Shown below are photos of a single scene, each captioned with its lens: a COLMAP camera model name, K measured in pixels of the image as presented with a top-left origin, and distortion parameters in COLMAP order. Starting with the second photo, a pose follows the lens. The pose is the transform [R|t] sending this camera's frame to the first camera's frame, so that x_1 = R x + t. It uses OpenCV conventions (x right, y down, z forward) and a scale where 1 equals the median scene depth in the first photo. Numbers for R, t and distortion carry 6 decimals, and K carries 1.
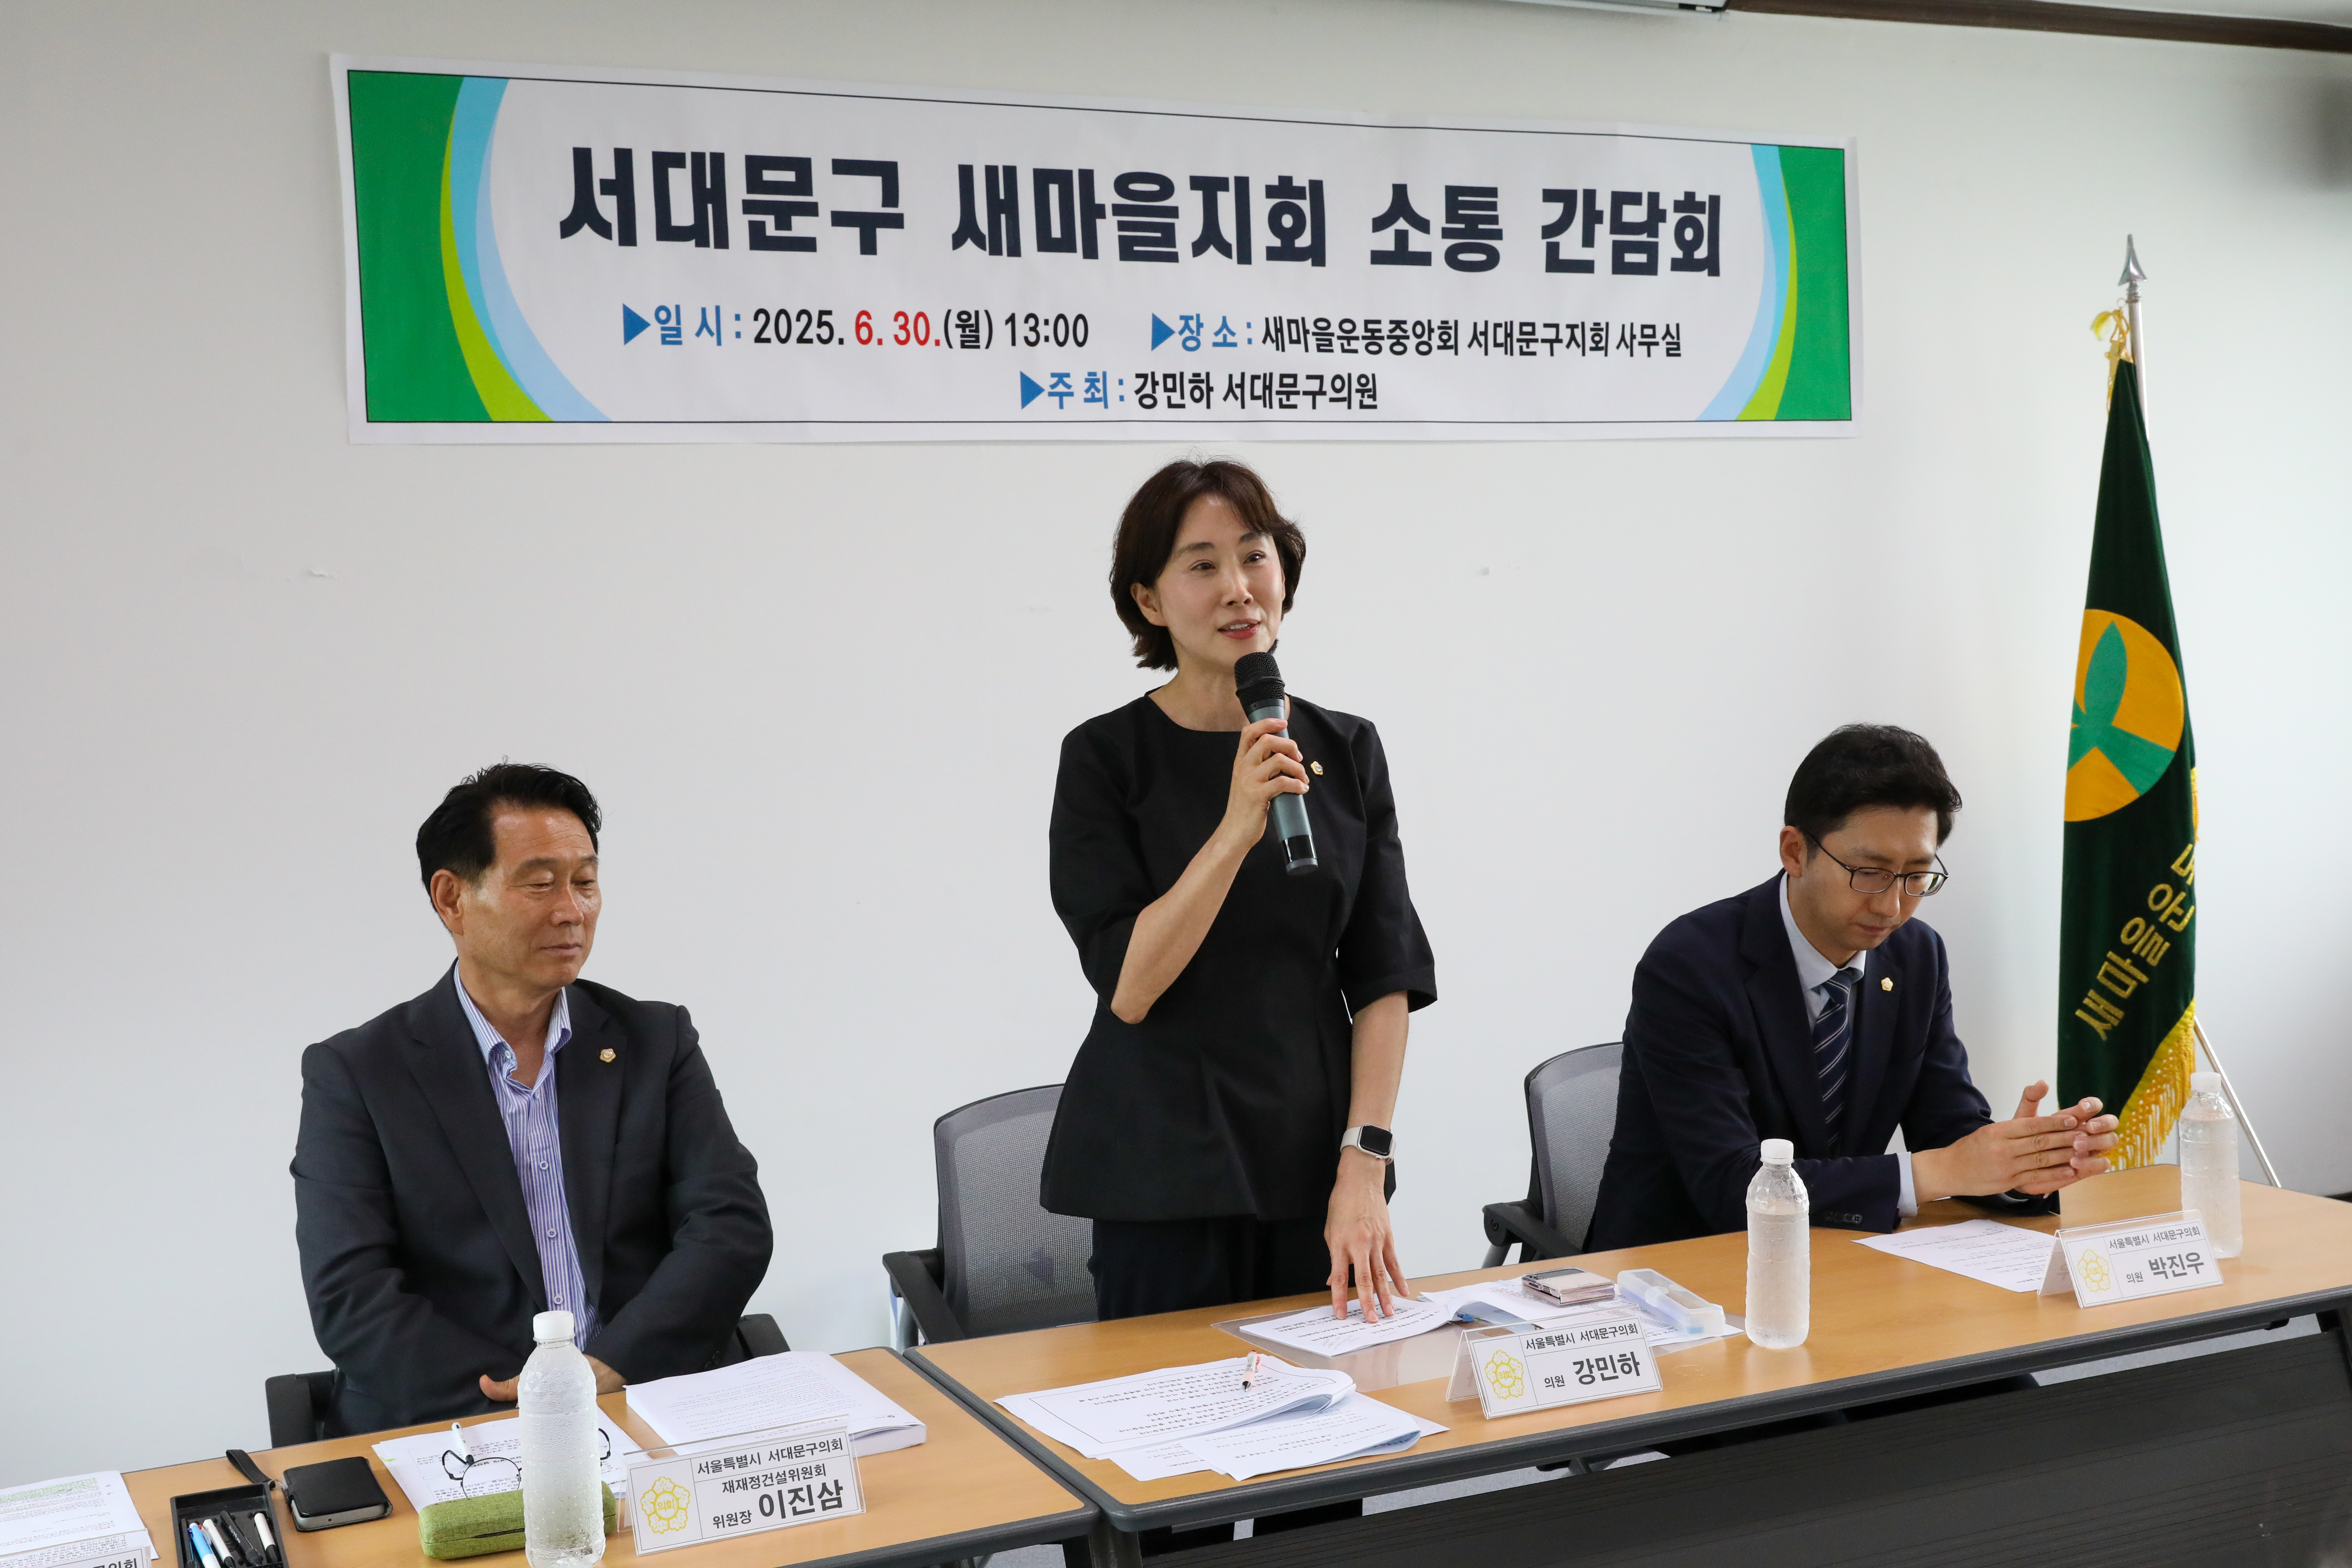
lens RADIAL K [[2559.6, 0, 1171.1], [0, 2559.6, 786.0], [0, 0, 1]] dist [0.016595, -0.009981]
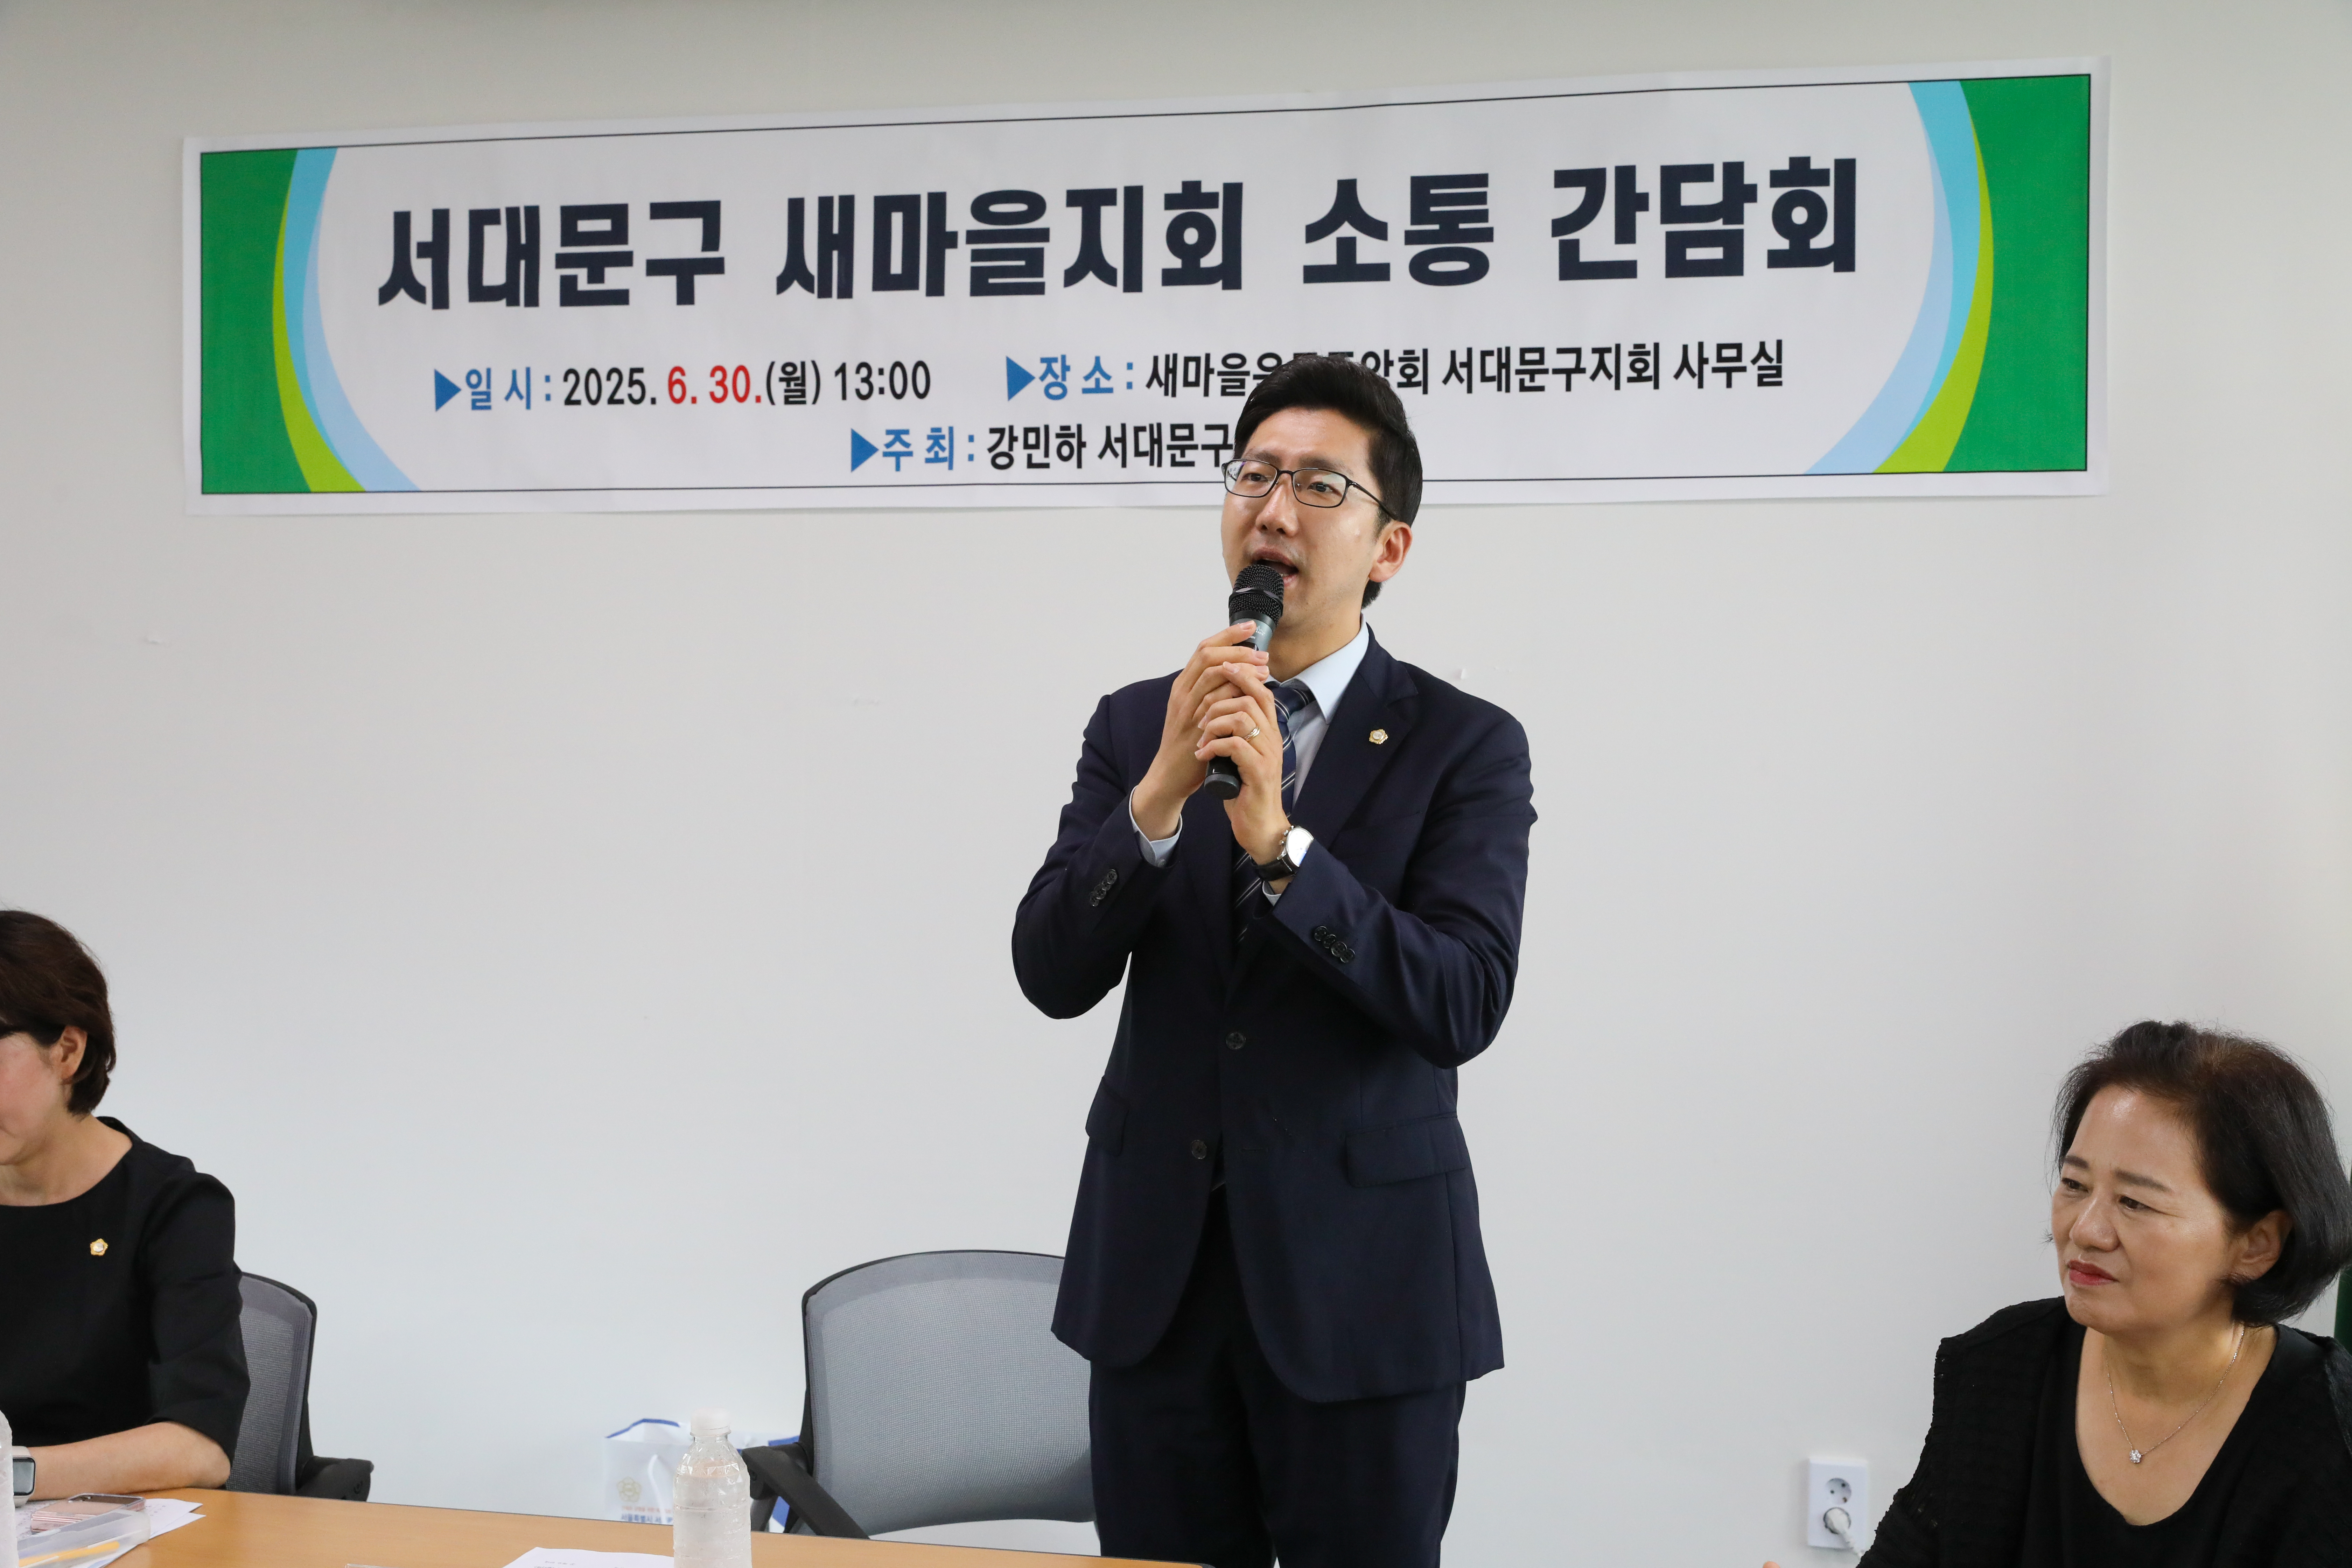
lens RADIAL K [[2935.4, 0, 1174.8], [0, 2935.4, 777.0], [0, 0, 1]] dist [0.022216, -0.023506]
pose [[0.793054, 0.053093, -0.606834, 0.634152], [-0.074043, 0.997210, -0.009517, -0.042107], [0.604635, 0.052480, 0.794772, 0.276291]]
